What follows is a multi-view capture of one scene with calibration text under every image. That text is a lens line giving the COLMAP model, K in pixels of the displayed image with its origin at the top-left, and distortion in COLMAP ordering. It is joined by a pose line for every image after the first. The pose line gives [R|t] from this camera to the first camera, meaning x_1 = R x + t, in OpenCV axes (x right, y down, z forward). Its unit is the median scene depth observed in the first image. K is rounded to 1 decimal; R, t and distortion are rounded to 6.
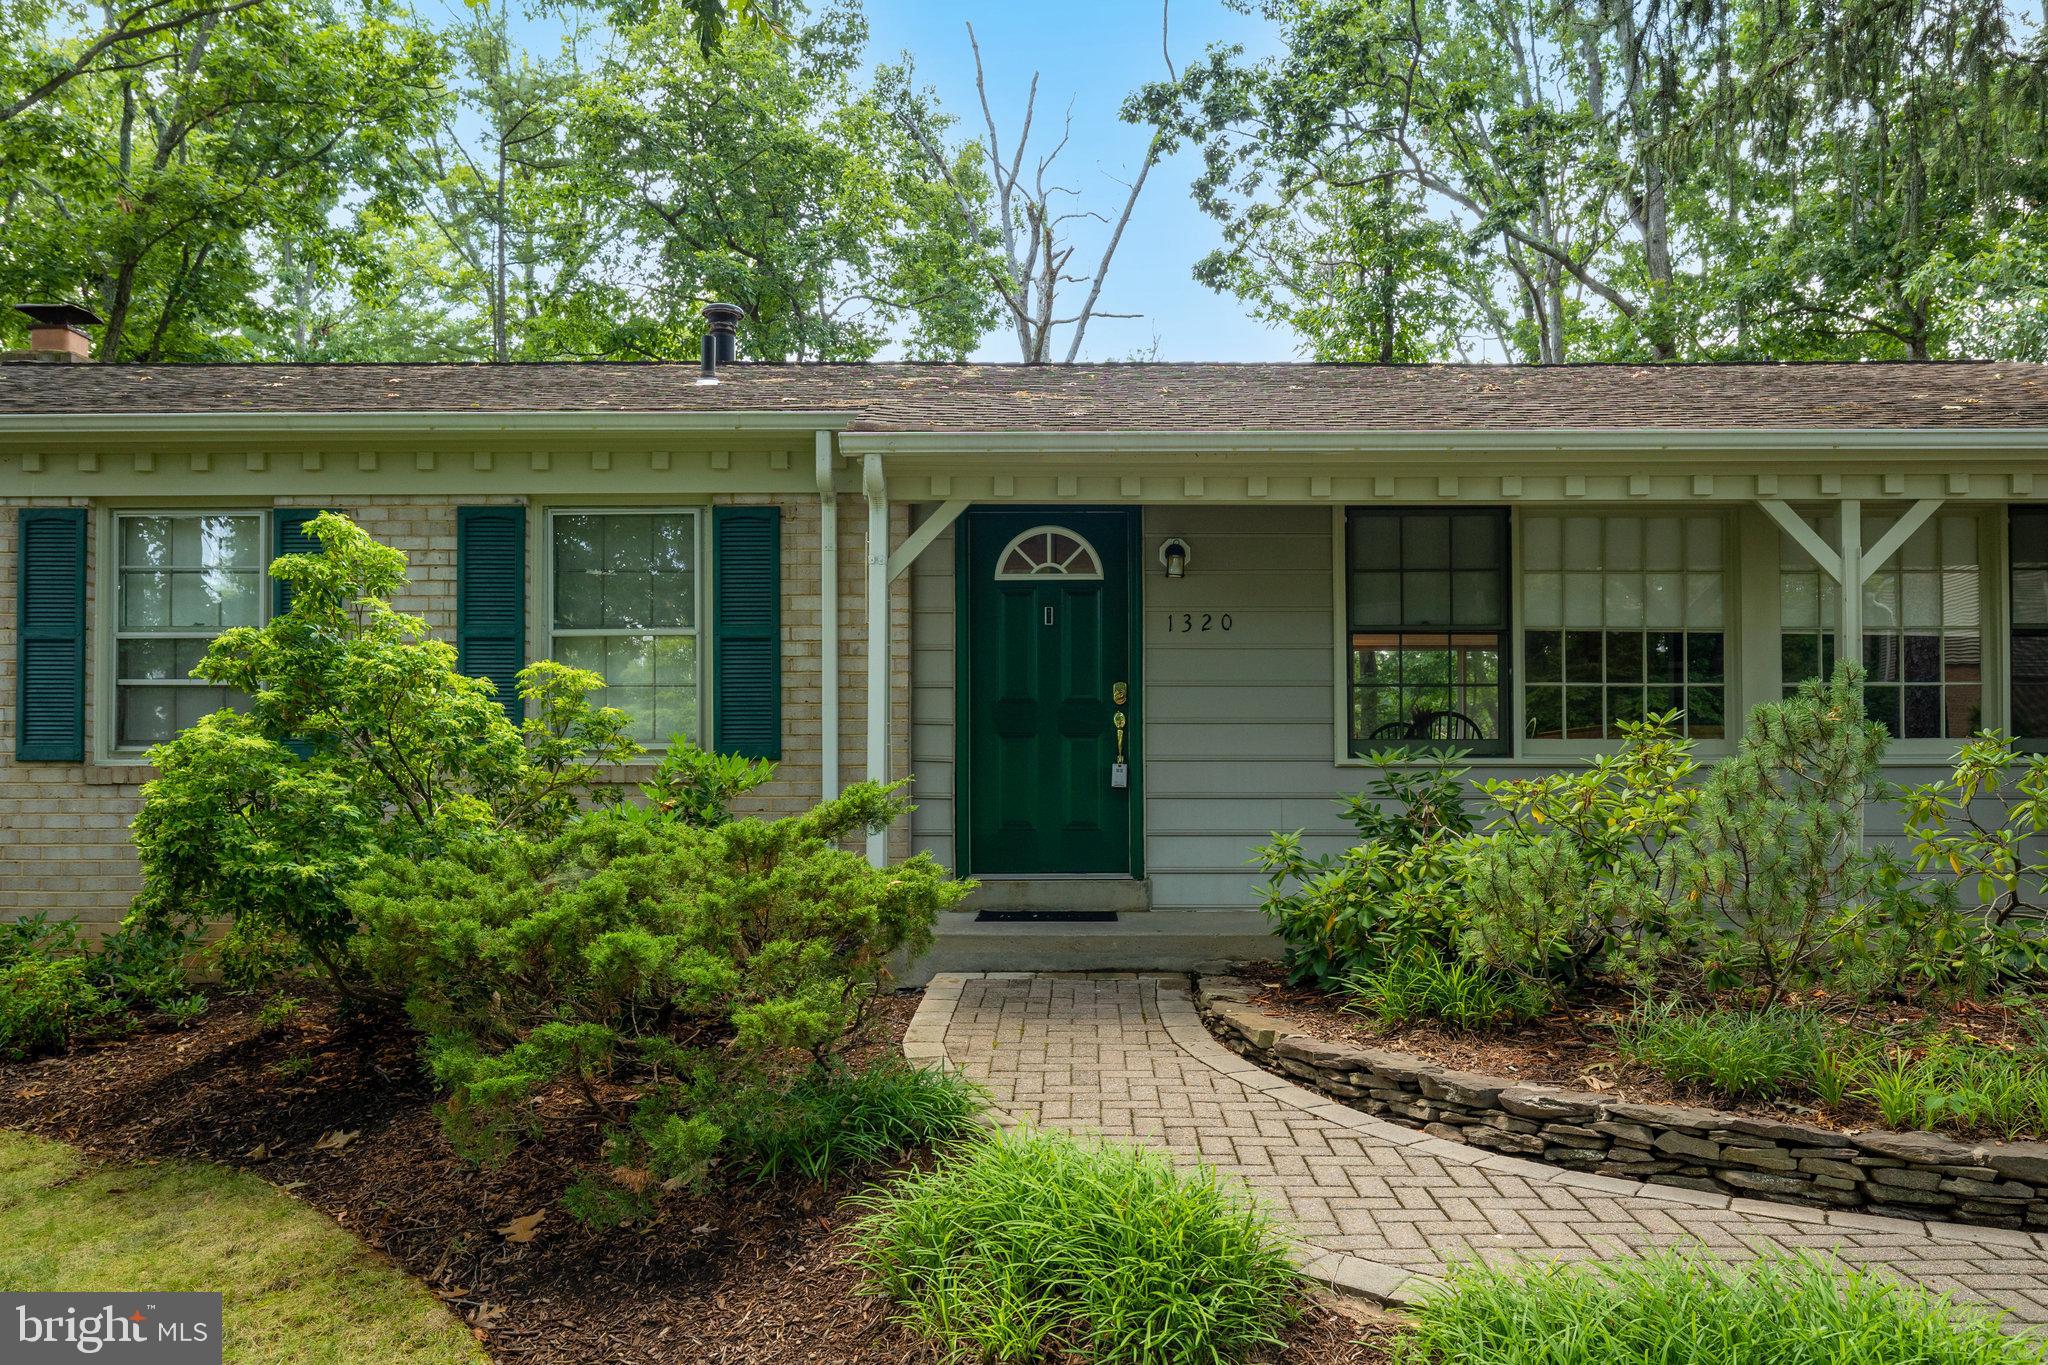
lens RADIAL K [[1563.9, 0, 1046.8], [0, 1563.9, 752.8], [0, 0, 1]] dist [-0.005517, -0.000591]
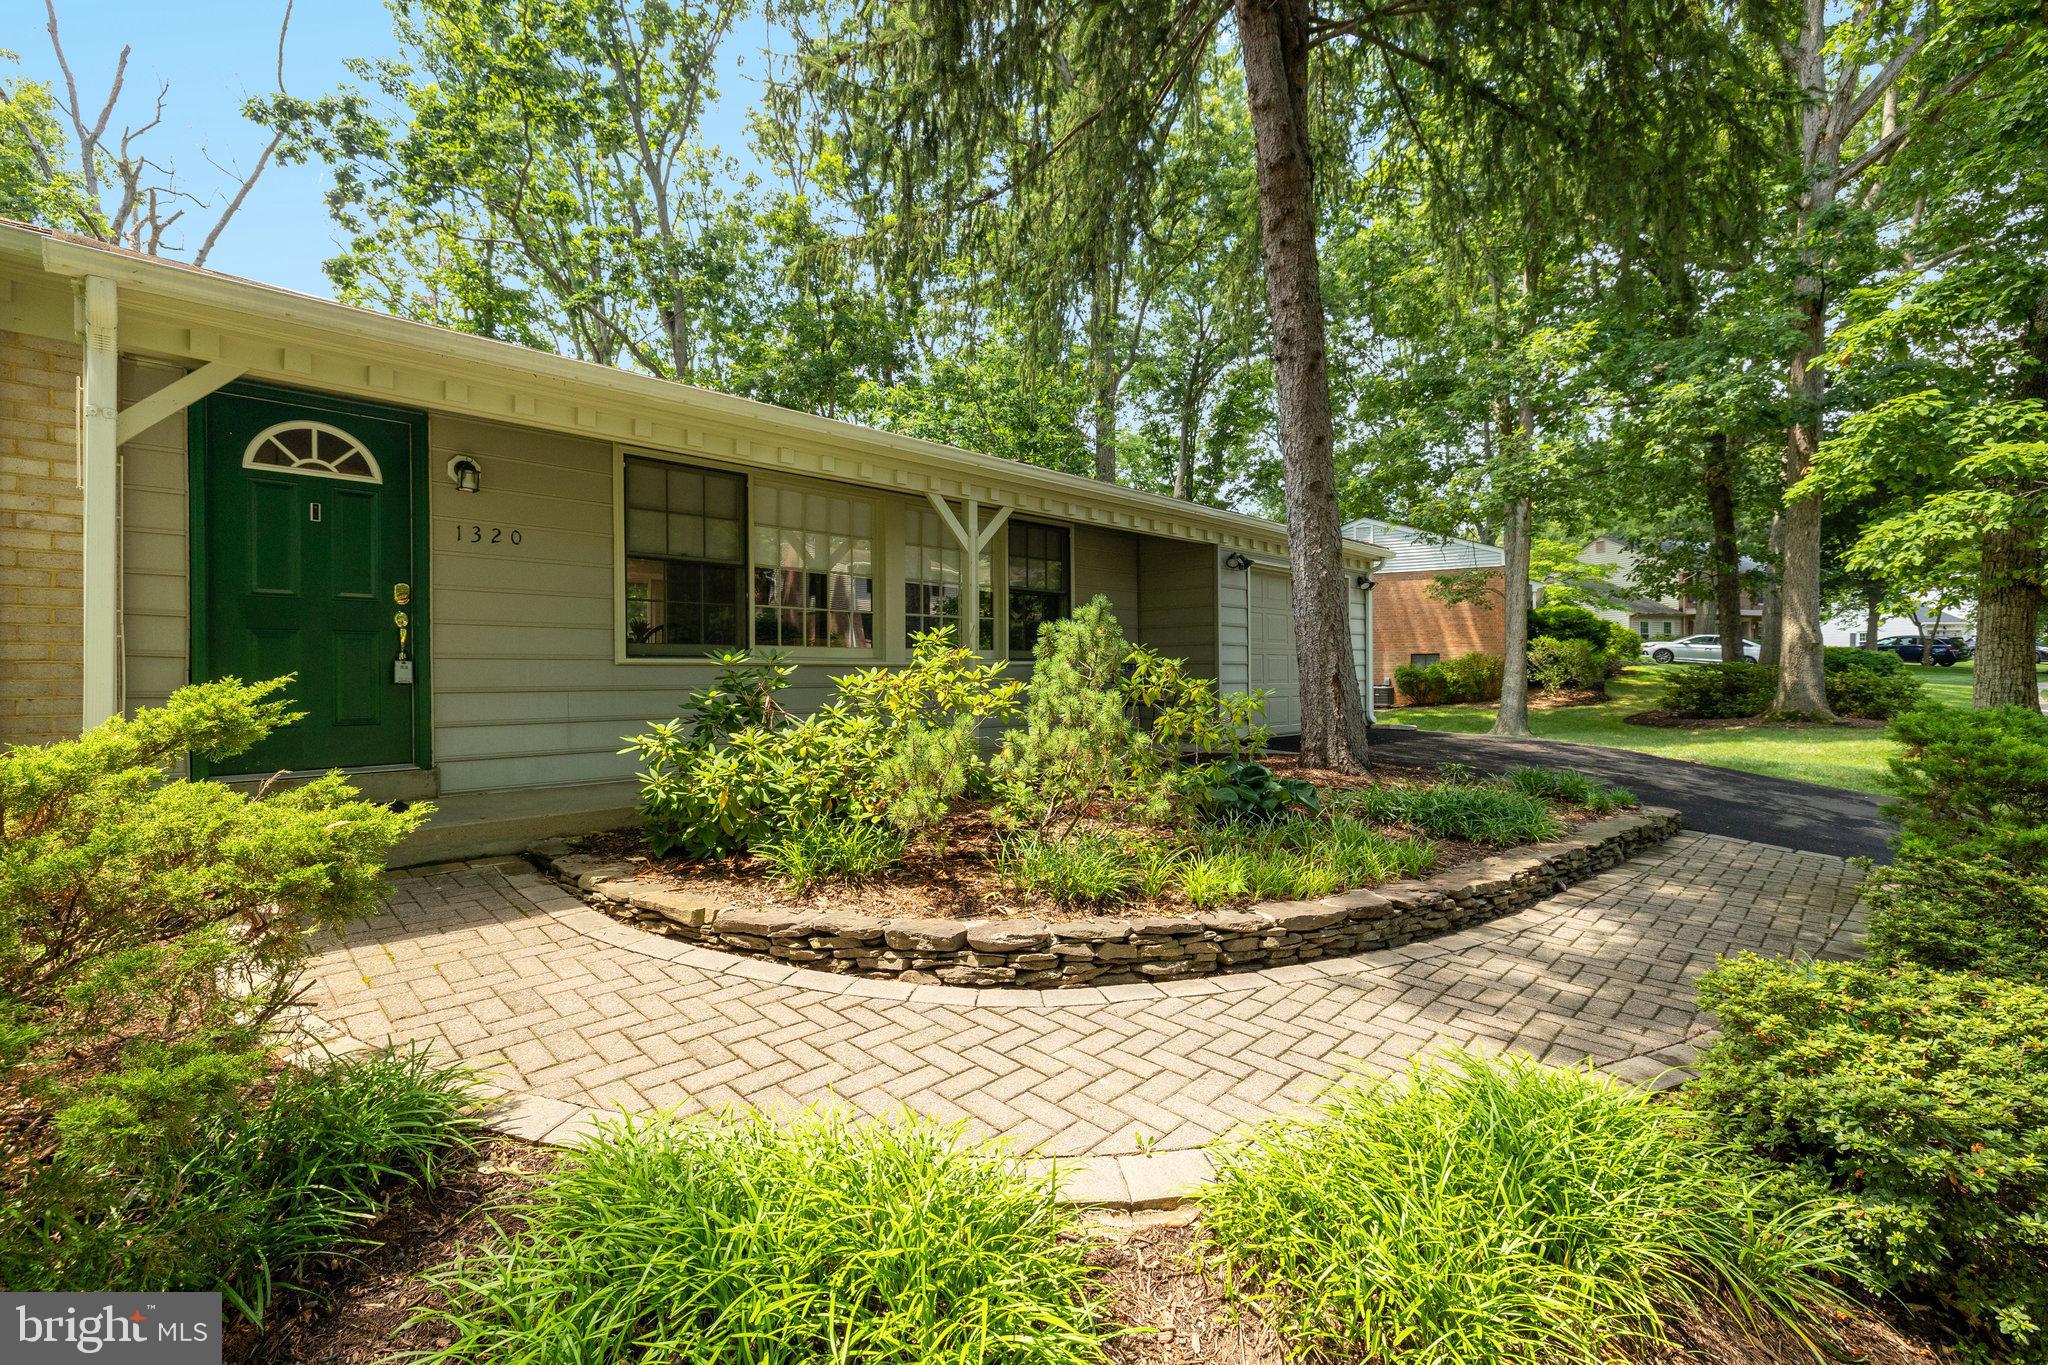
lens RADIAL K [[894.6, 0, 1033.7], [0, 894.6, 672.8], [0, 0, 1]] dist [0.001368, 0.000706]
pose [[0.689457, -0.001881, 0.724324, -0.112814], [-0.010773, 0.999859, 0.012851, 0.003015], [-0.724247, -0.016664, 0.689340, 0.314900]]
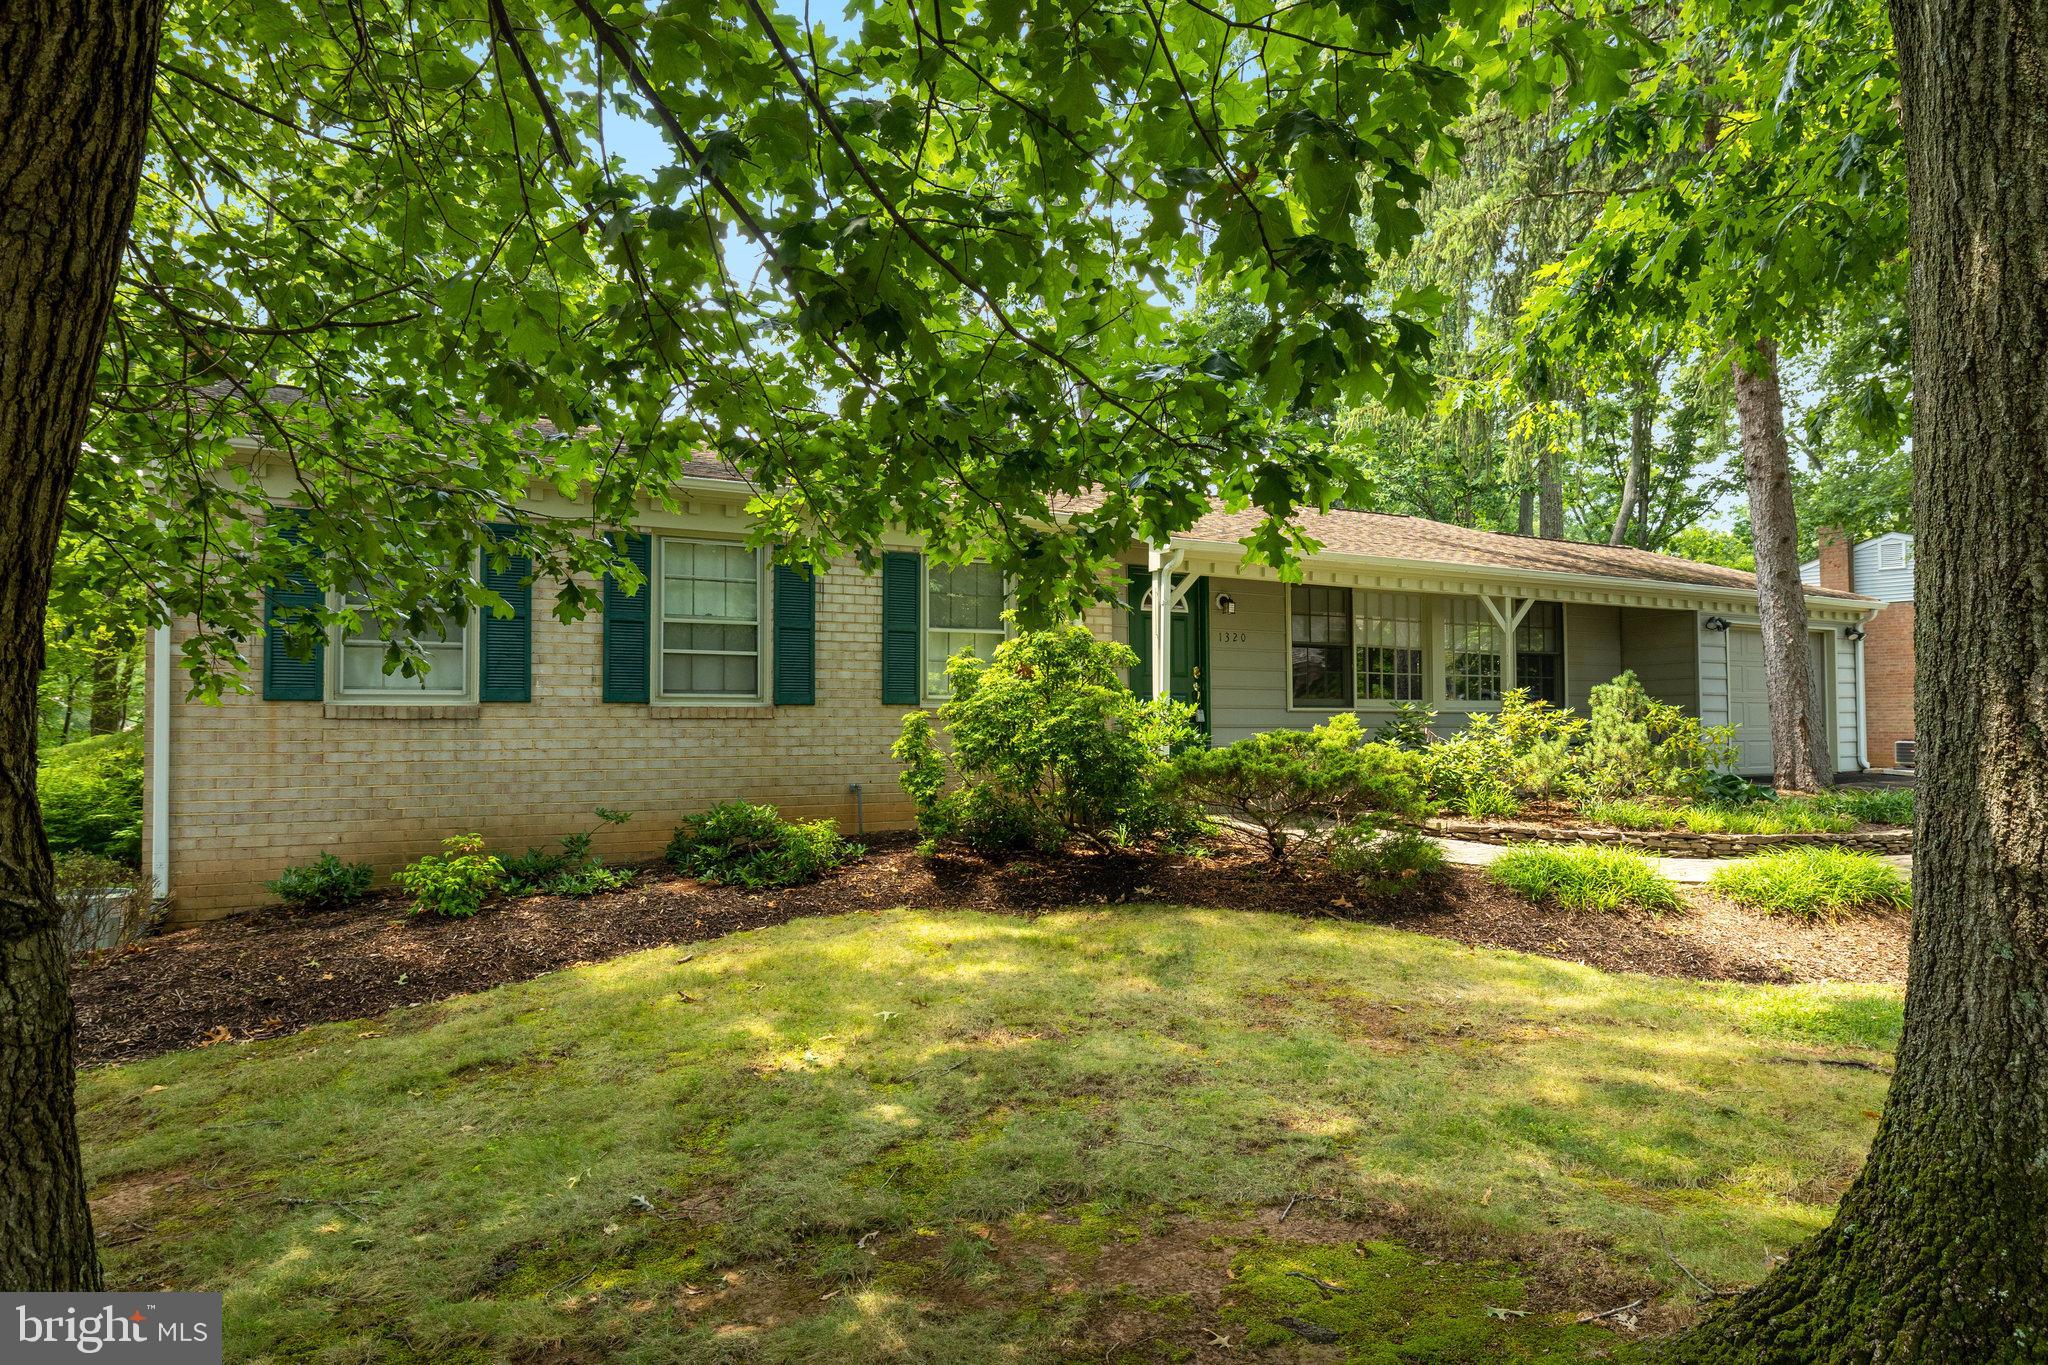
lens RADIAL K [[1197.3, 0, 1019.1], [0, 1197.3, 696.9], [0, 0, 1]] dist [-0.001688, 0.001125]
pose [[0.875093, 0.011468, 0.483819, -0.986840], [-0.007340, 0.999919, -0.010425, 0.010085], [-0.483899, 0.005572, 0.875106, -0.207006]]
